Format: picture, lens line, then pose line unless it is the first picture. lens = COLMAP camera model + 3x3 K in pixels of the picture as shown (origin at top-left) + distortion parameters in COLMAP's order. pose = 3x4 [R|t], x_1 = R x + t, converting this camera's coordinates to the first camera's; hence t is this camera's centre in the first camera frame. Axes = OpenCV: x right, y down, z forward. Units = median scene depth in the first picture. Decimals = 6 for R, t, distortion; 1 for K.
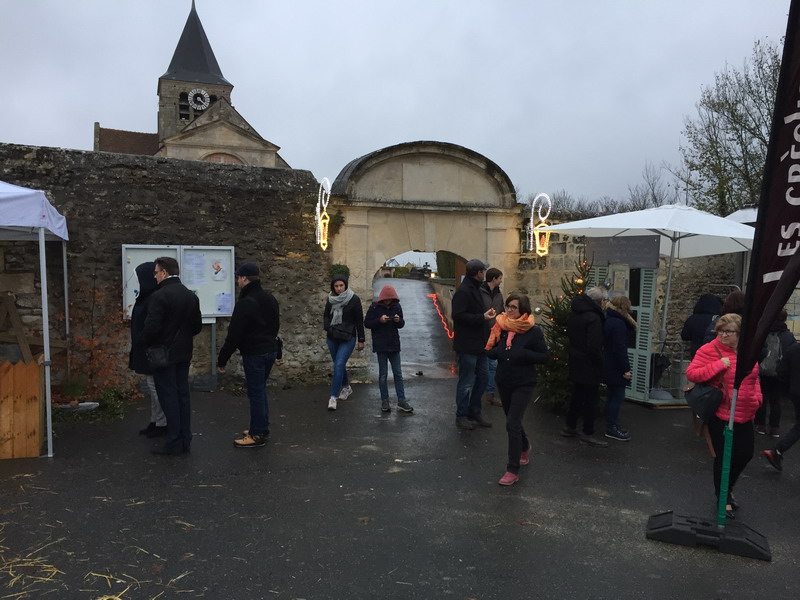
lens RADIAL K [[686.8, 0, 400.0], [0, 686.8, 300.0], [0, 0, 1]] dist [0.095281, -0.135503]
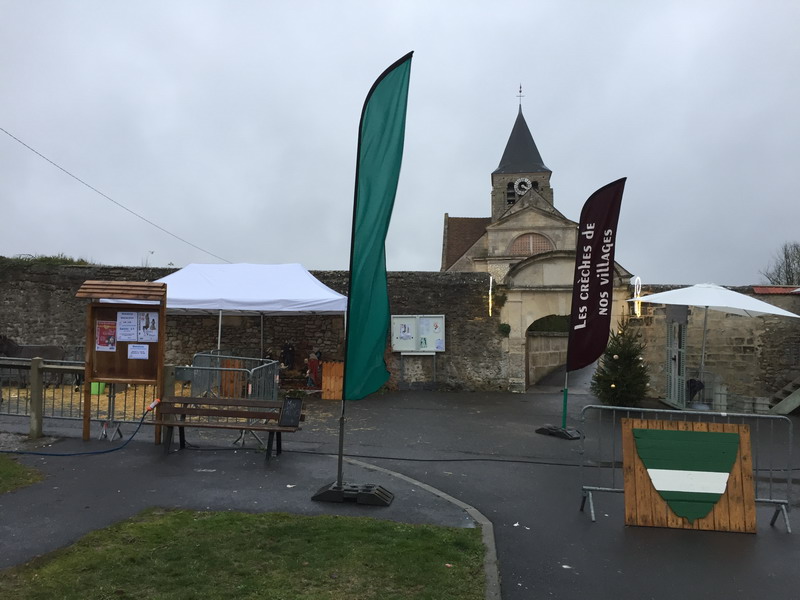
lens RADIAL K [[686.8, 0, 400.0], [0, 686.8, 300.0], [0, 0, 1]] dist [0.095281, -0.135503]
pose [[0.874451, -0.026613, -0.484383, 0.511879], [-0.015293, 0.996486, -0.082357, 0.035834], [0.484872, 0.079425, 0.870971, -0.643332]]
